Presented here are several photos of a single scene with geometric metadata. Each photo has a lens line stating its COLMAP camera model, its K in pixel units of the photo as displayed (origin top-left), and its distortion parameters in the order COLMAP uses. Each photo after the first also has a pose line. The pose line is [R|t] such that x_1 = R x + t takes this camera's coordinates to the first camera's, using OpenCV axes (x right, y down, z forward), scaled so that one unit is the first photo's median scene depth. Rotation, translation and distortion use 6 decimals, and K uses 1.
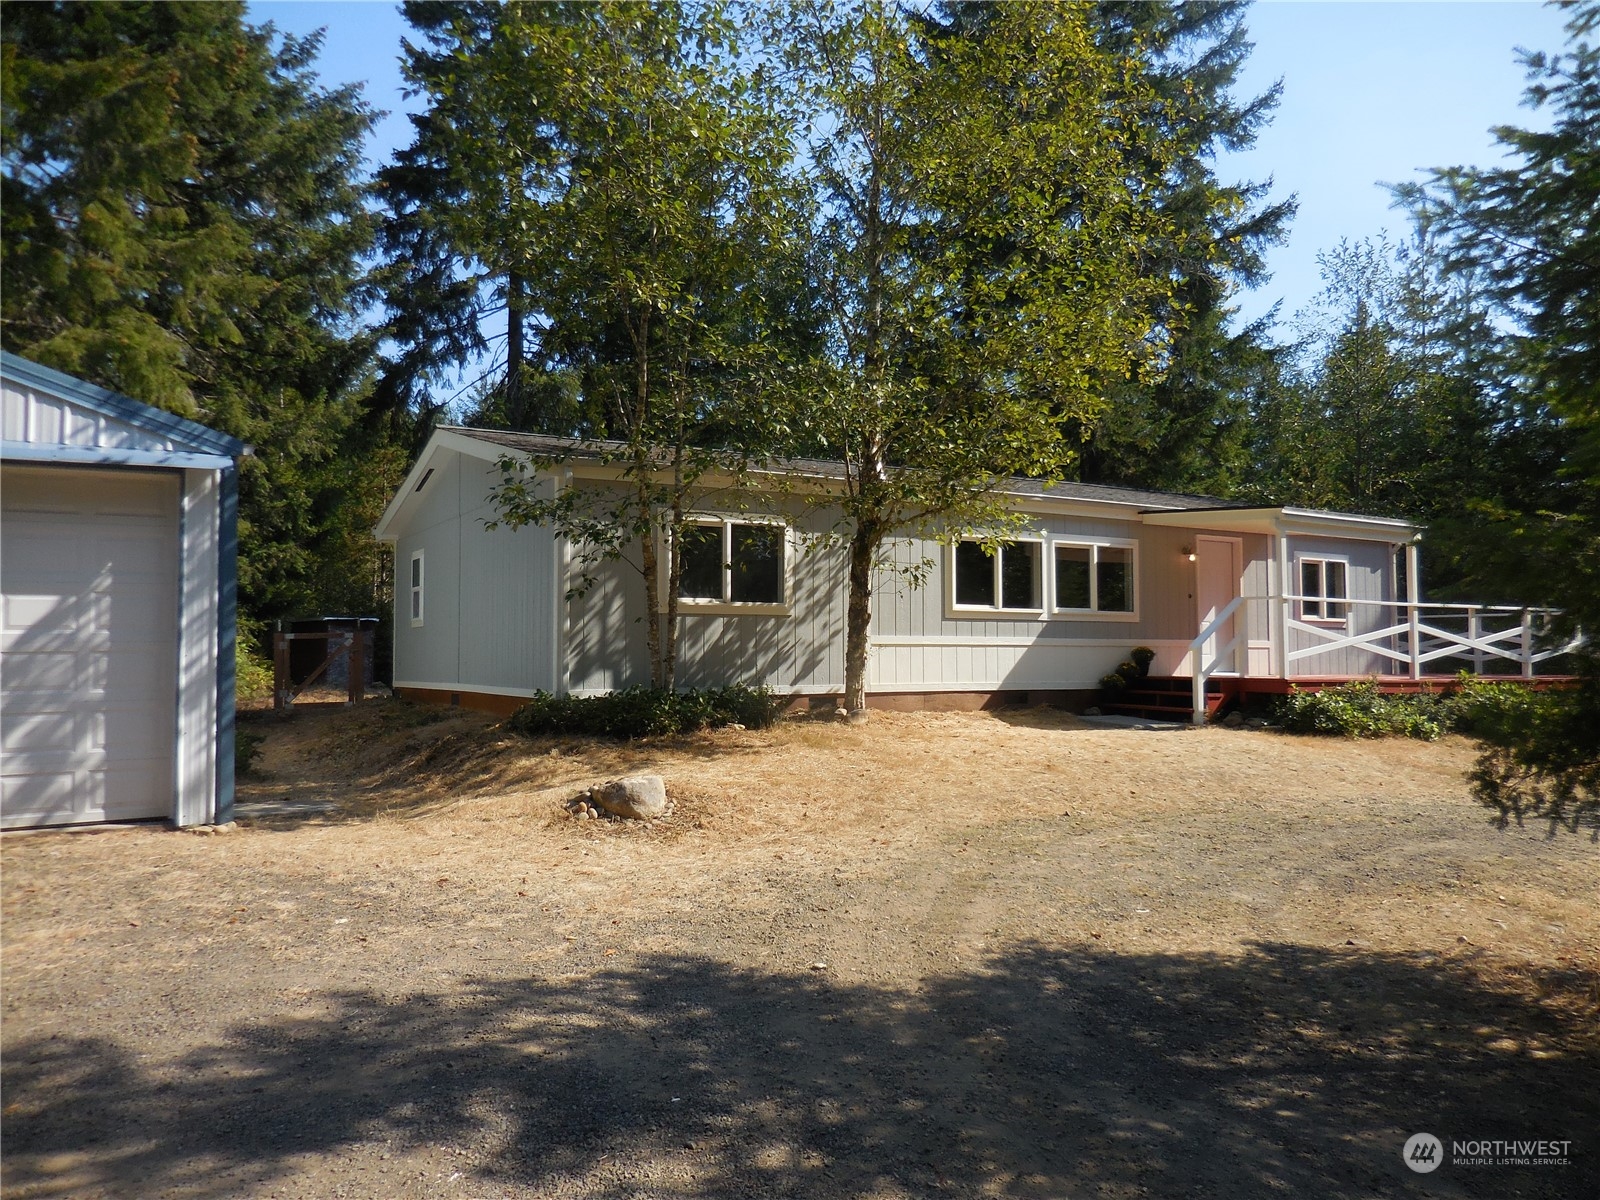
lens RADIAL K [[1230.5, 0, 800.7], [0, 1230.5, 596.7], [0, 0, 1]] dist [0.010021, 0.013600]
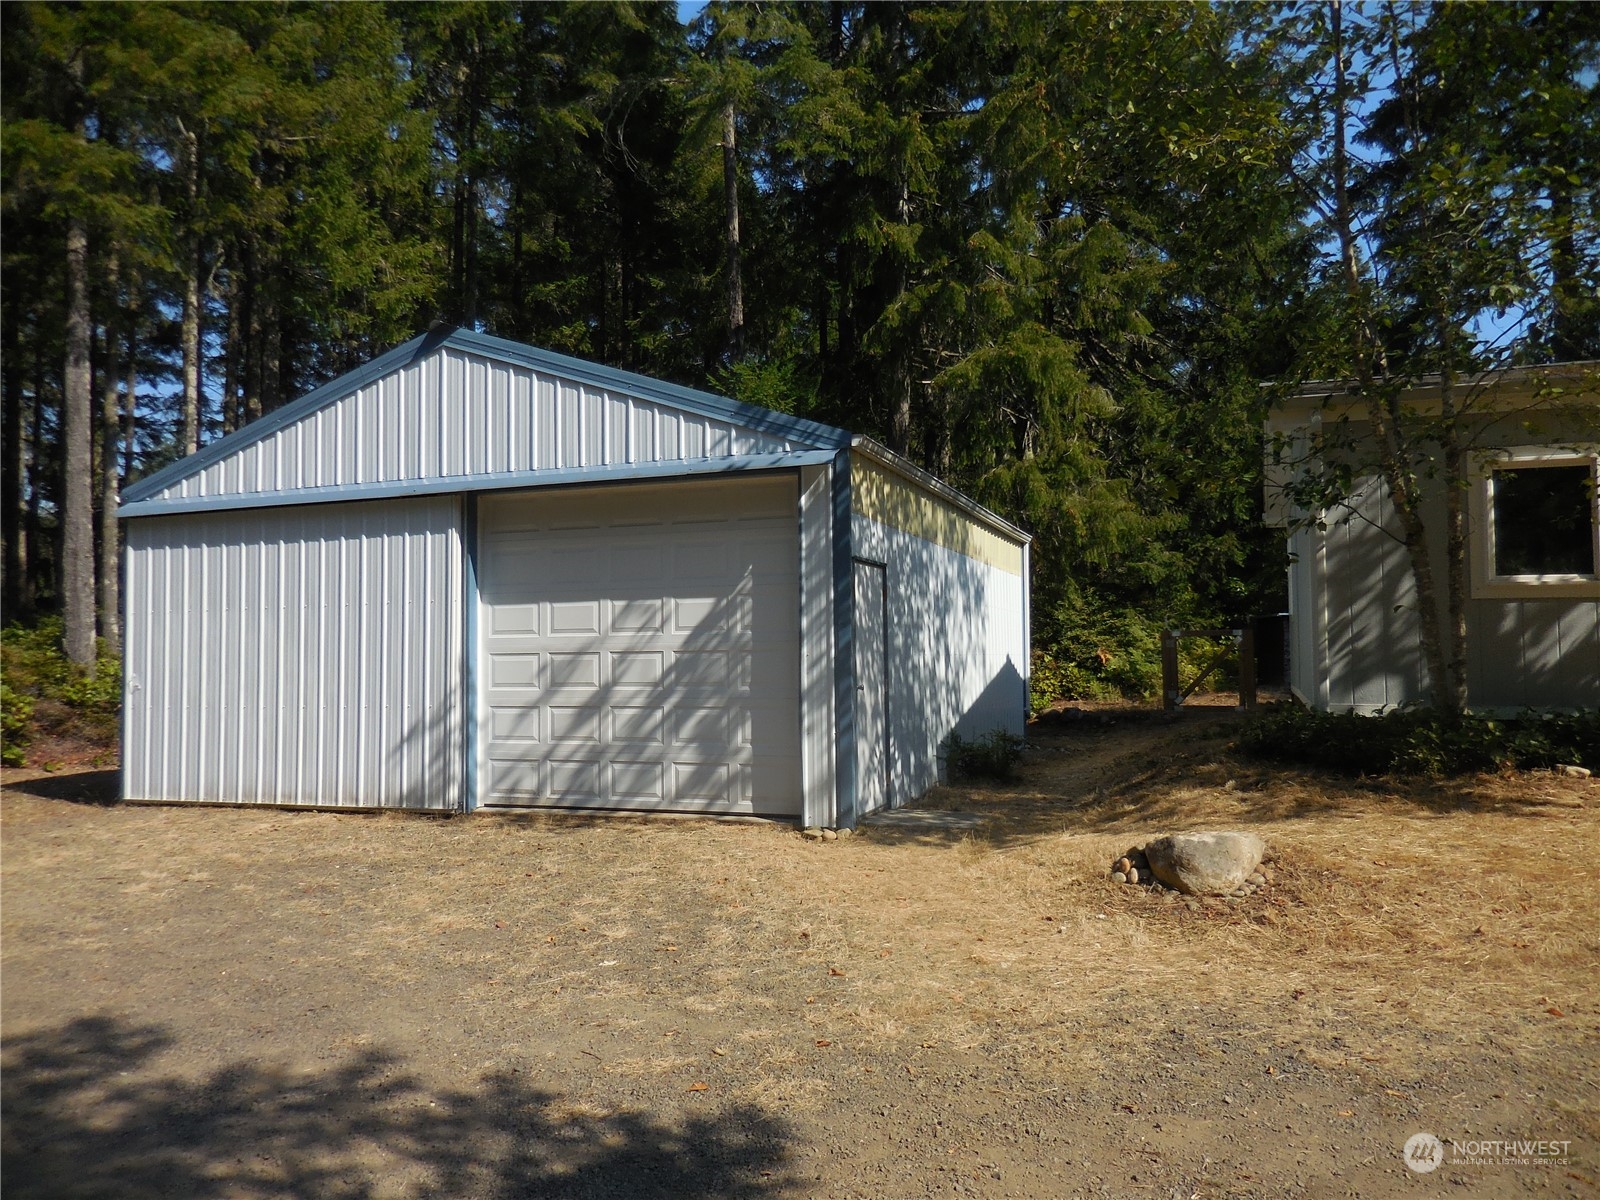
lens RADIAL K [[1230.5, 0, 793.1], [0, 1230.5, 586.0], [0, 0, 1]] dist [0.010021, 0.013600]
pose [[0.633778, -0.037966, -0.772582, 0.262558], [0.033602, 0.999203, -0.021537, 0.013061], [0.772785, -0.012310, 0.634549, 0.366832]]
